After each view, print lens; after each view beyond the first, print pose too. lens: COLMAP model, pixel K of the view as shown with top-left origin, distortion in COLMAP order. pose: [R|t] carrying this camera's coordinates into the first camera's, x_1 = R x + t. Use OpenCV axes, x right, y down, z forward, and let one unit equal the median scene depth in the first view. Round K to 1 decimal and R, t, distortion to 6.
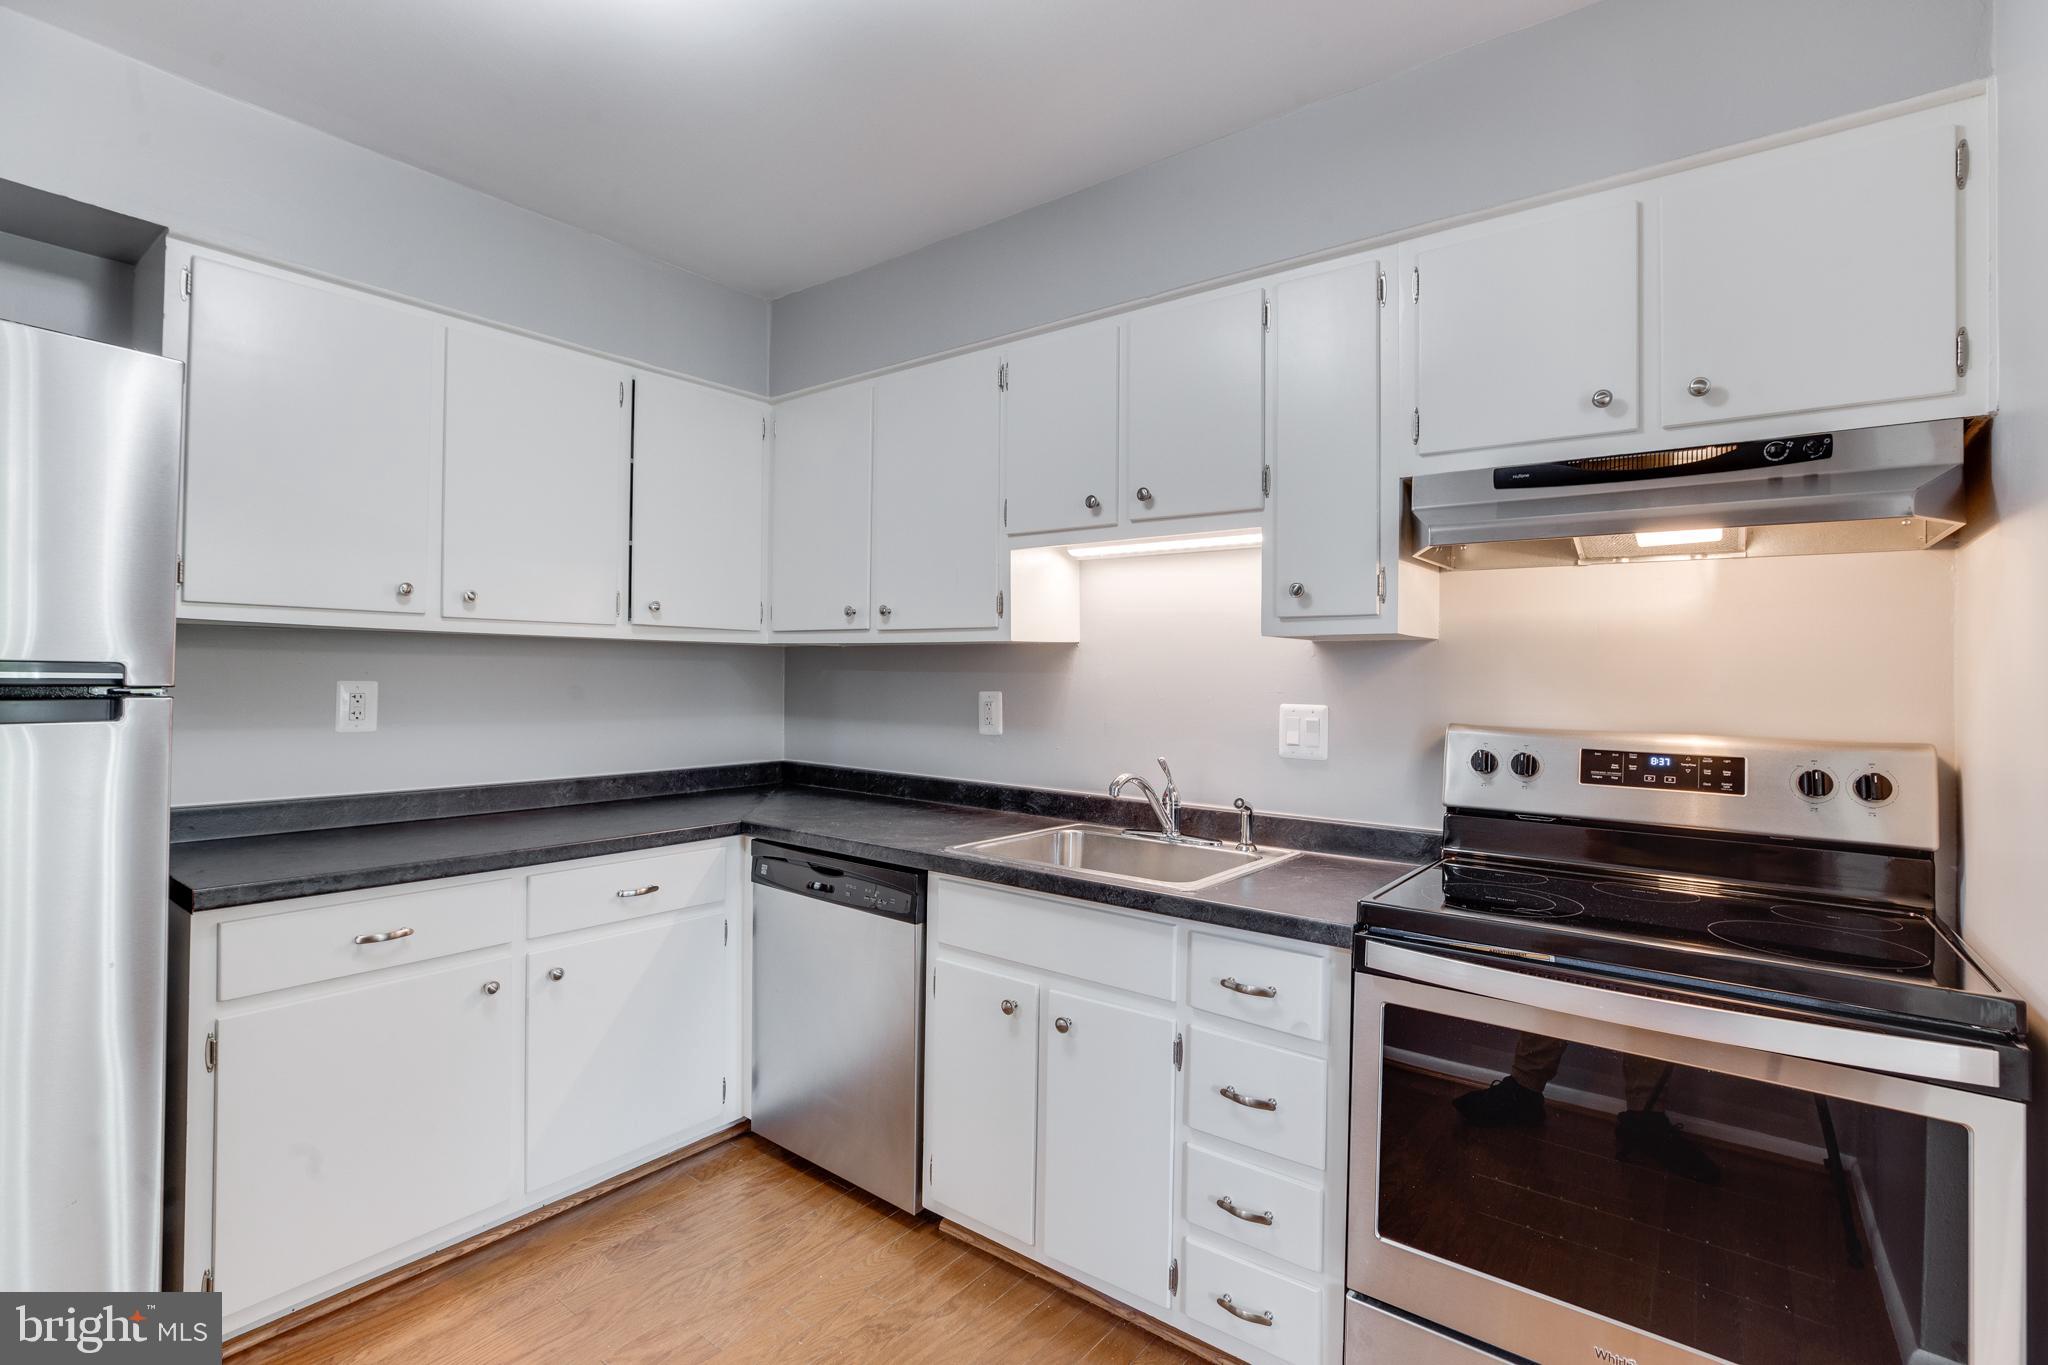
lens RADIAL K [[949.3, 0, 1031.9], [0, 949.3, 675.5], [0, 0, 1]] dist [-0.013286, 0.004670]
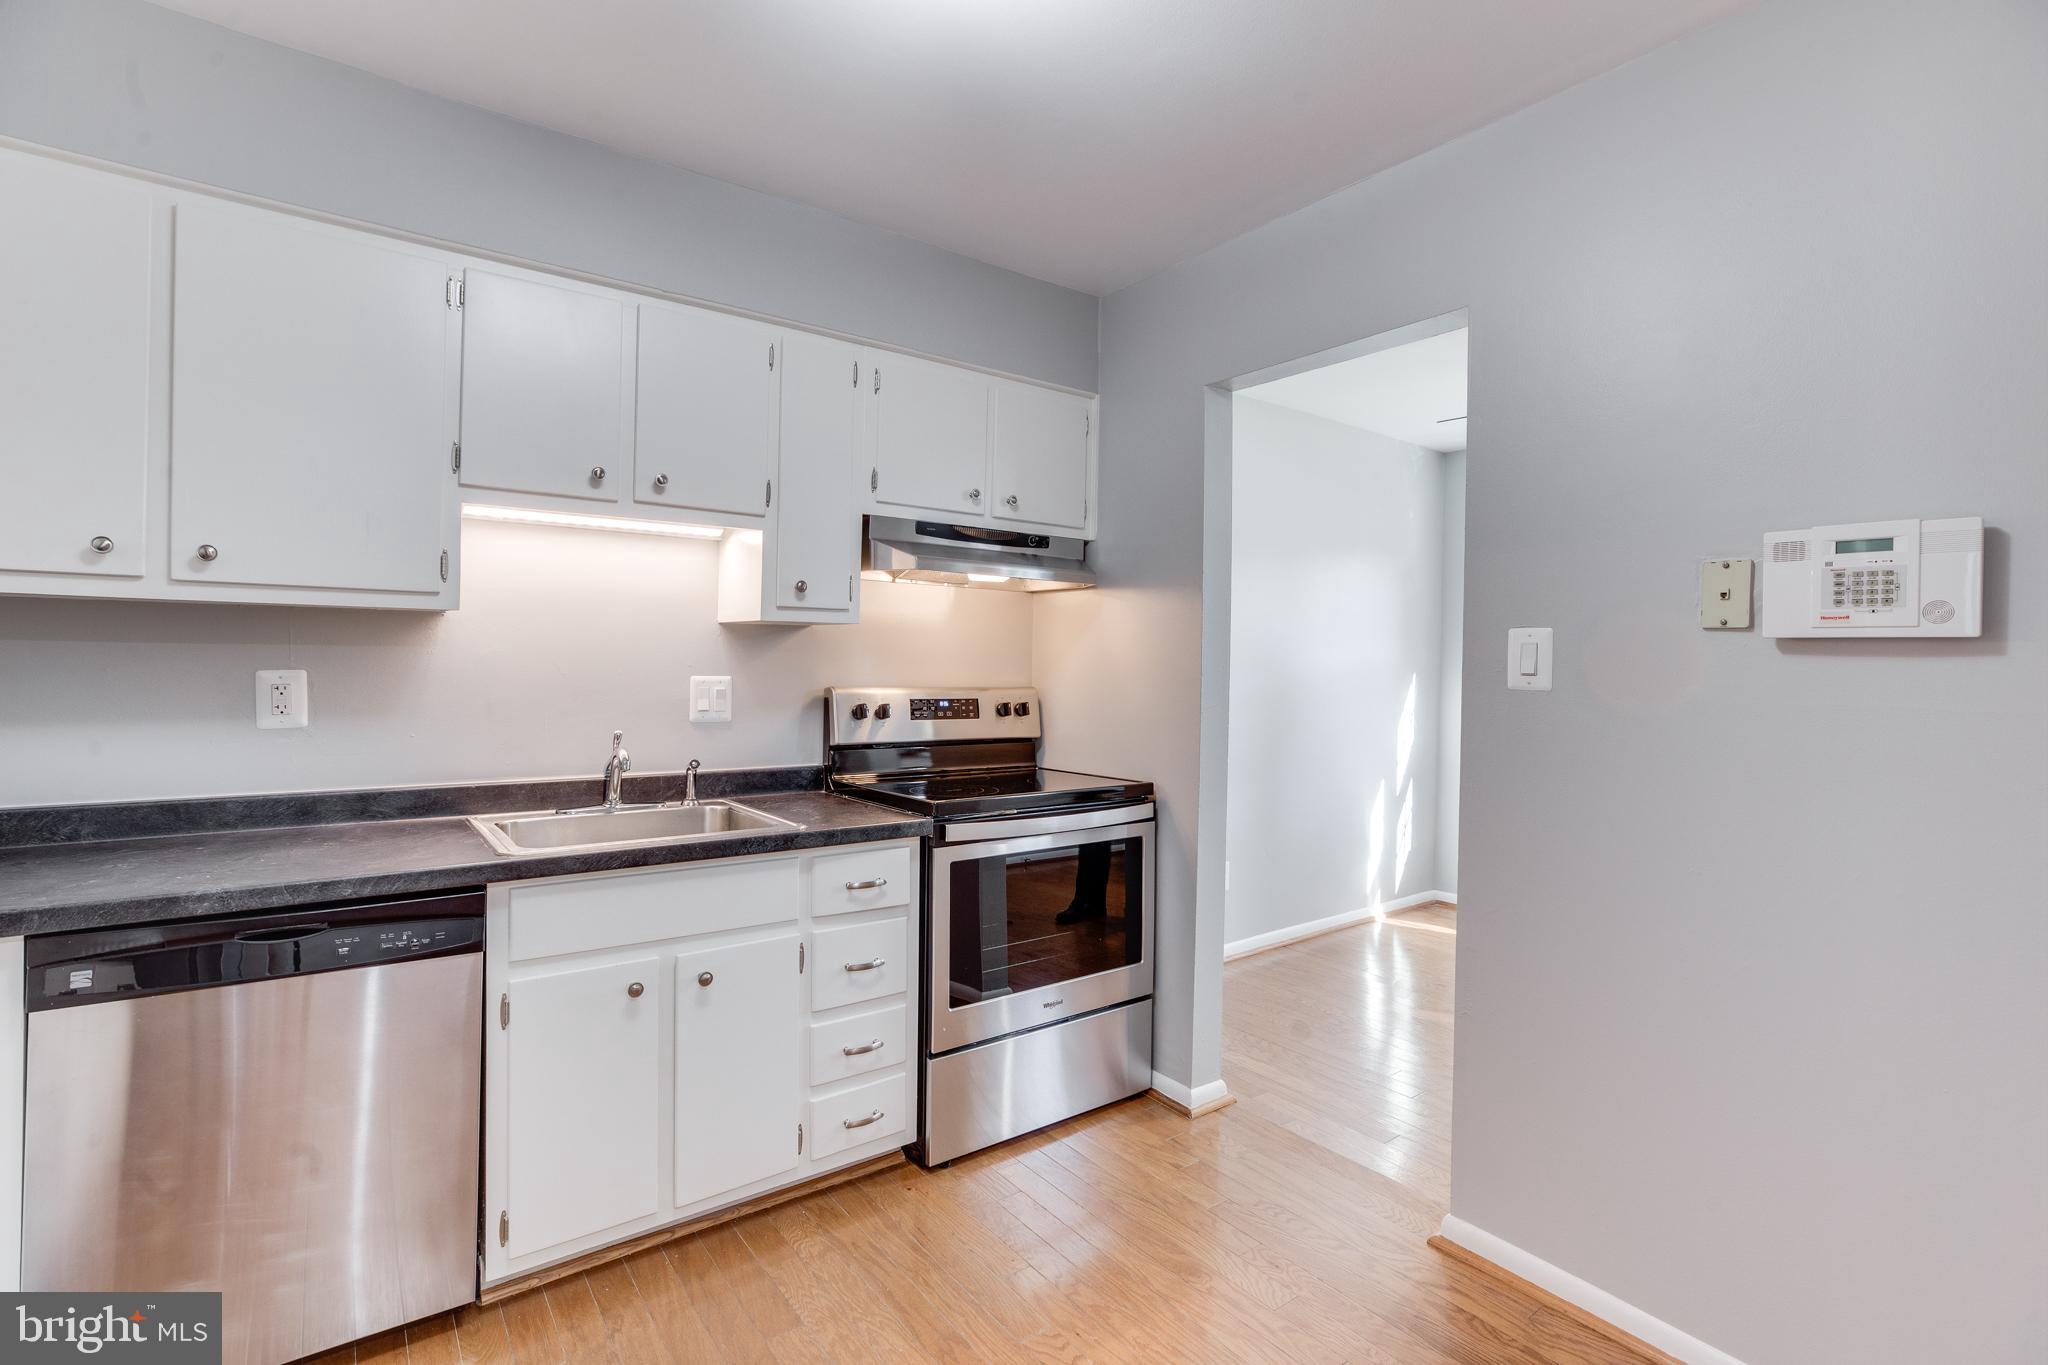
lens RADIAL K [[949.3, 0, 1026.3], [0, 949.3, 674.0], [0, 0, 1]] dist [-0.013286, 0.004670]
pose [[0.279194, -0.022605, 0.959969, -0.830804], [-0.011530, 0.999572, 0.026891, -0.009368], [-0.960166, -0.018576, 0.278814, 0.334497]]
